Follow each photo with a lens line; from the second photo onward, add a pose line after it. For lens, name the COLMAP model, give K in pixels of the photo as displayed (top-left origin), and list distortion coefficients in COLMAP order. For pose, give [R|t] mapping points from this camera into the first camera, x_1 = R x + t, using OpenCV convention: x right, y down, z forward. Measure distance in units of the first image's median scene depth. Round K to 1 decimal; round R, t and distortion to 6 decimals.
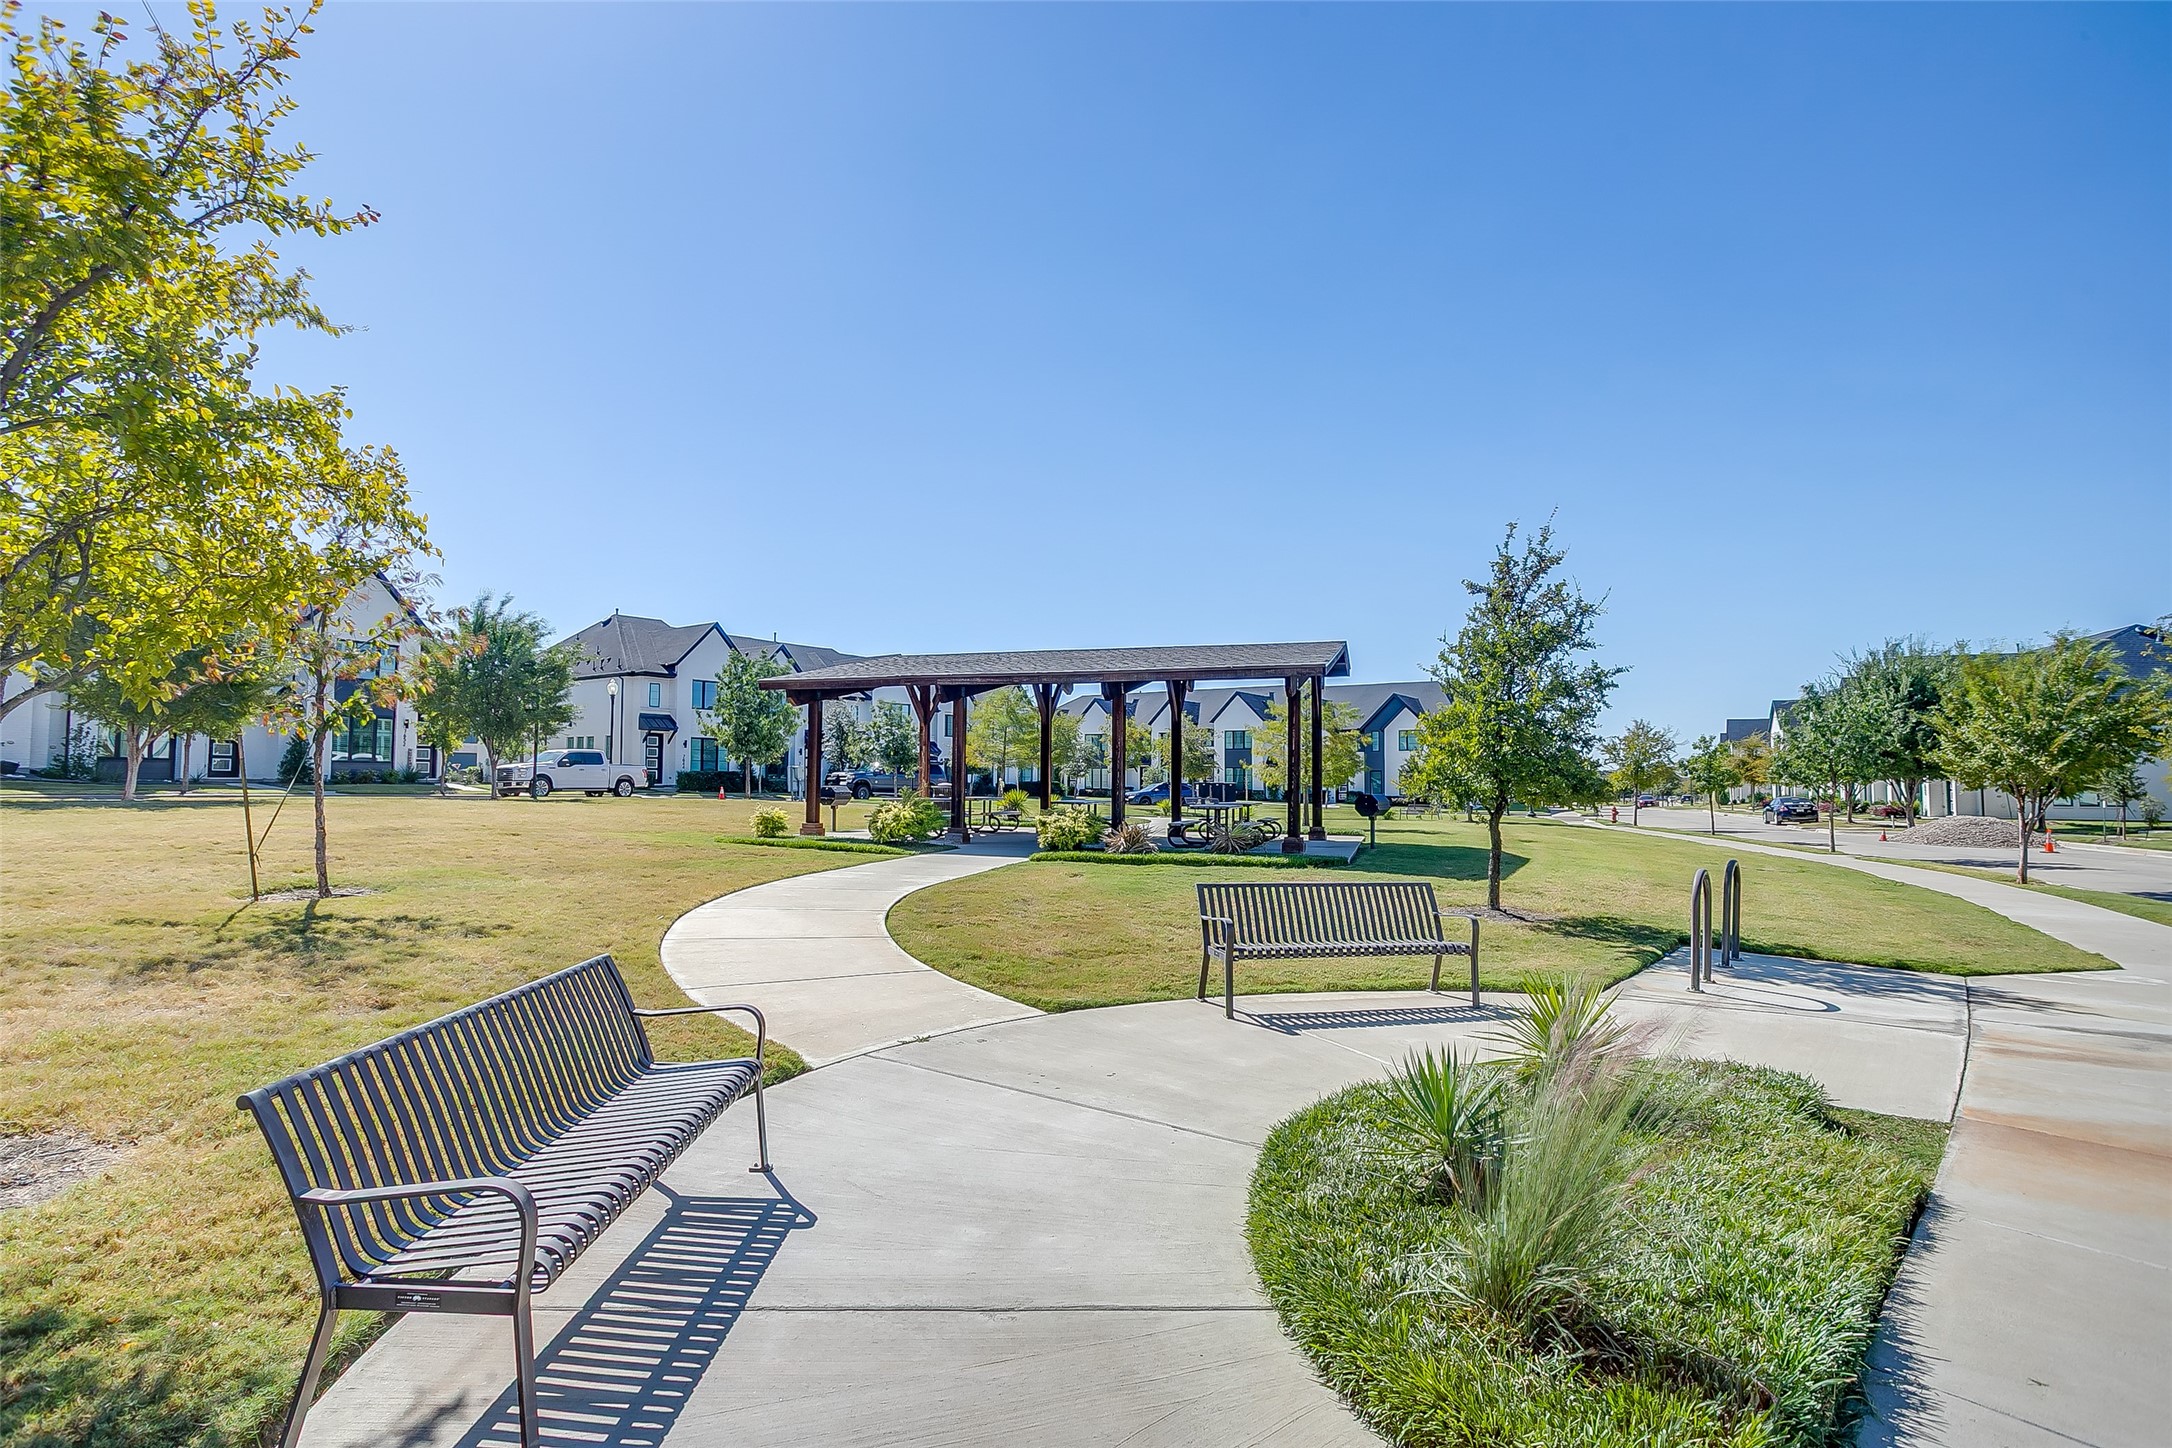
lens RADIAL K [[1050.7, 0, 1079.5], [0, 1050.7, 730.6], [0, 0, 1]] dist [-0.061973, 0.028191]
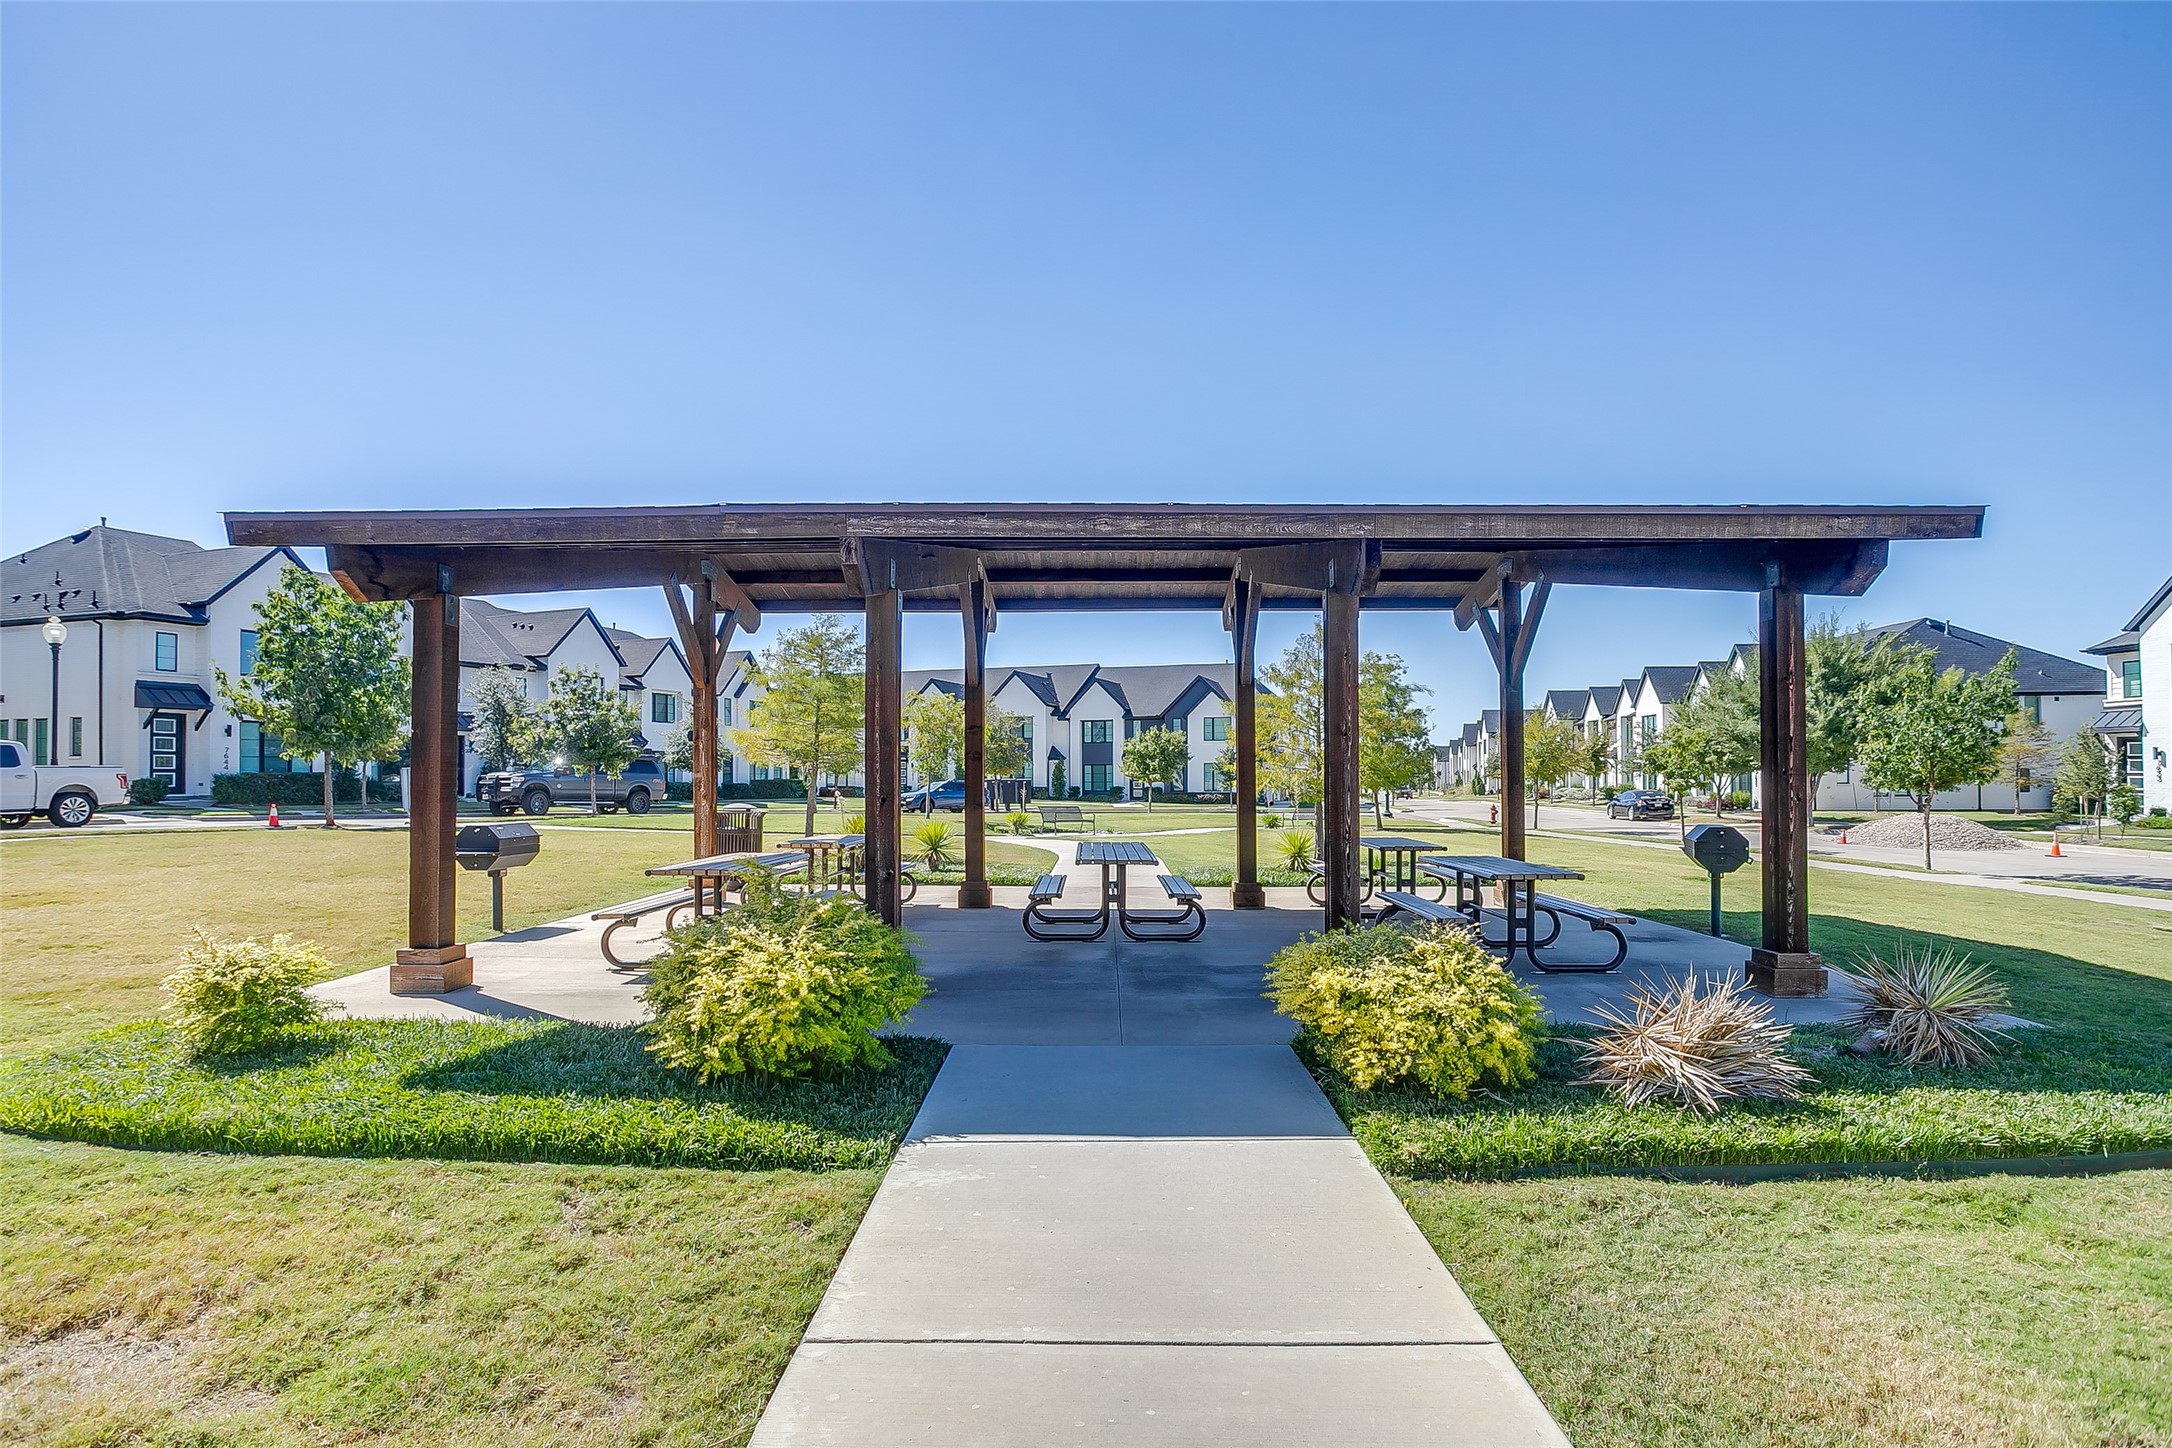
lens RADIAL K [[1074.0, 0, 1086.0], [0, 1074.0, 724.0], [0, 0, 1]] dist [-0.061443, 0.053073]
pose [[0.960140, 0.002933, 0.279504, -0.057765], [-0.003994, 0.999987, 0.003228, 0.004600], [-0.279491, -0.004216, 0.960139, 0.241205]]
